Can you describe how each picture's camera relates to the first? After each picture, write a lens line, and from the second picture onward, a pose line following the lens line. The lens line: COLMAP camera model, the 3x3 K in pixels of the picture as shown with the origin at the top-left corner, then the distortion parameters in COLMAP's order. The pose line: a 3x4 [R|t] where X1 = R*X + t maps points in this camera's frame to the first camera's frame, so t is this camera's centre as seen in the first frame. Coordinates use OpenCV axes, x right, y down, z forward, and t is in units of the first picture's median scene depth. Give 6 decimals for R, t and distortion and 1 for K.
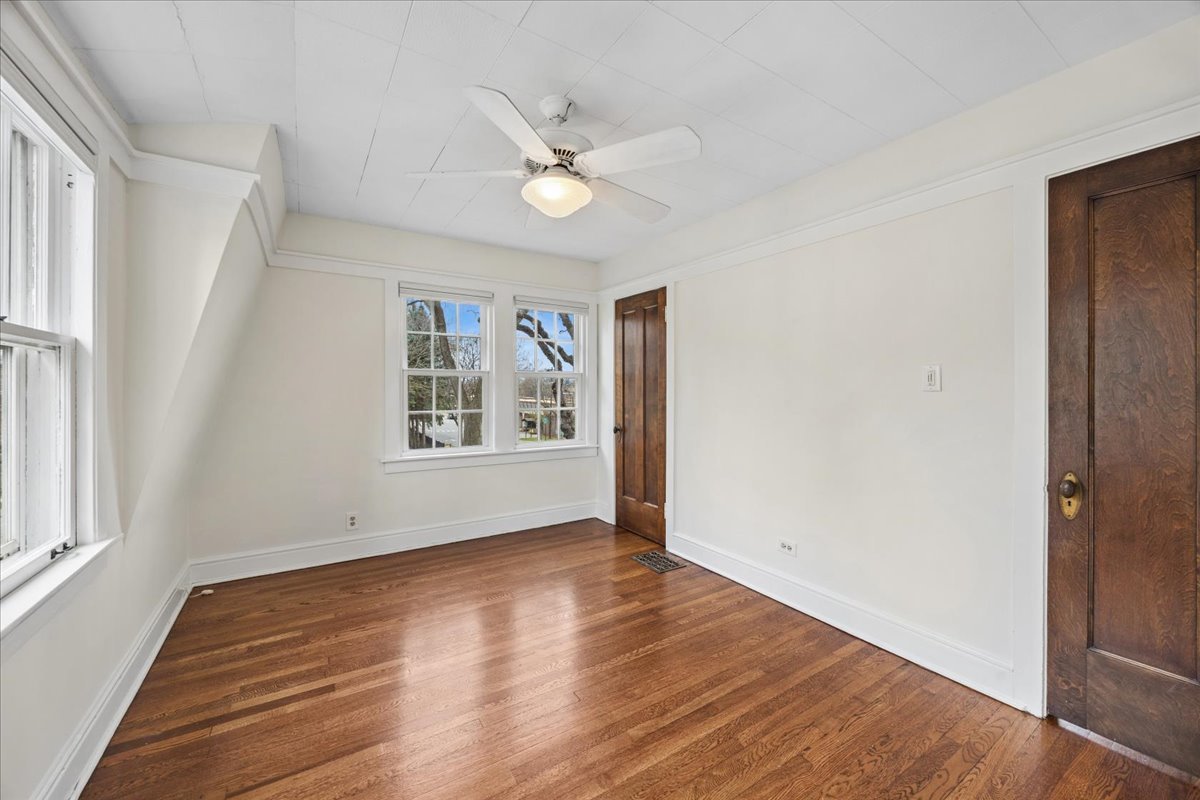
lens RADIAL K [[459.8, 0, 600.9], [0, 459.8, 394.4], [0, 0, 1]] dist [-0.003718, -0.000272]
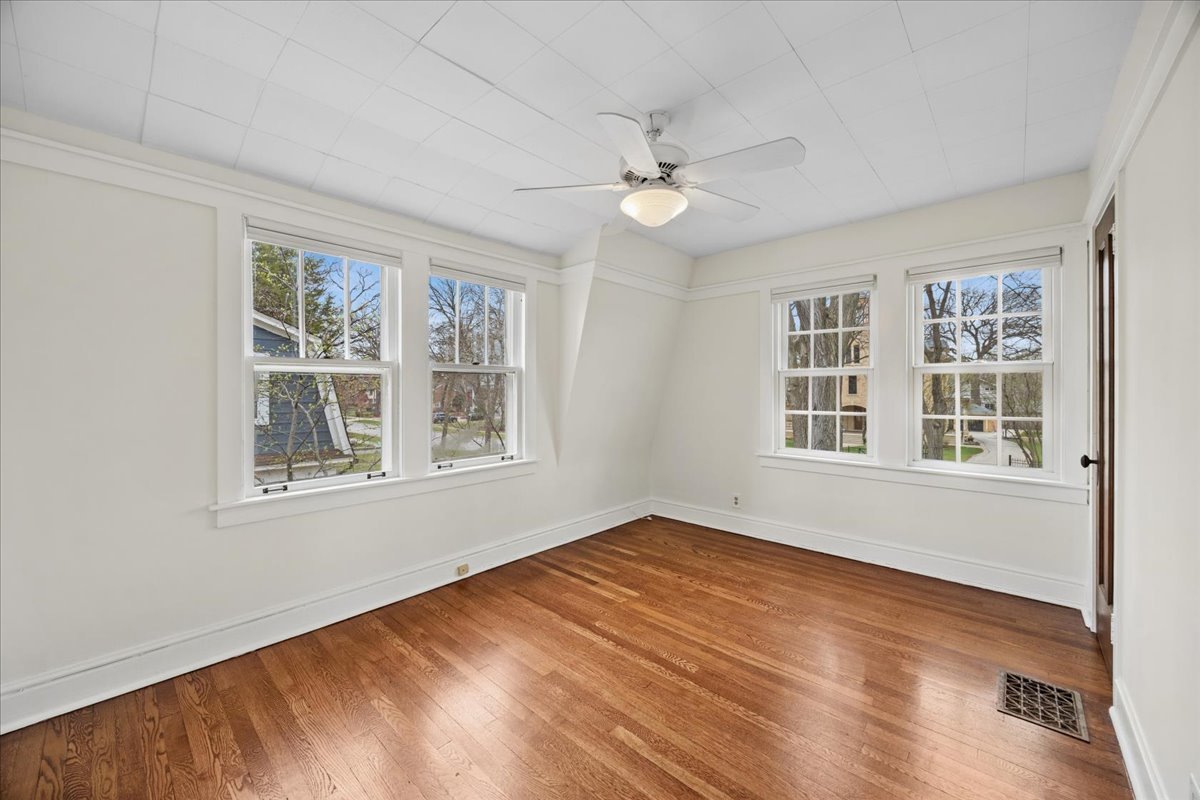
lens RADIAL K [[459.8, 0, 598.6], [0, 459.8, 398.5], [0, 0, 1]] dist [-0.003718, -0.000272]
pose [[0.254739, 0.015884, -0.966879, 0.574037], [-0.008509, 0.999863, 0.014184, -0.002609], [0.966972, 0.004614, 0.254839, 0.391596]]
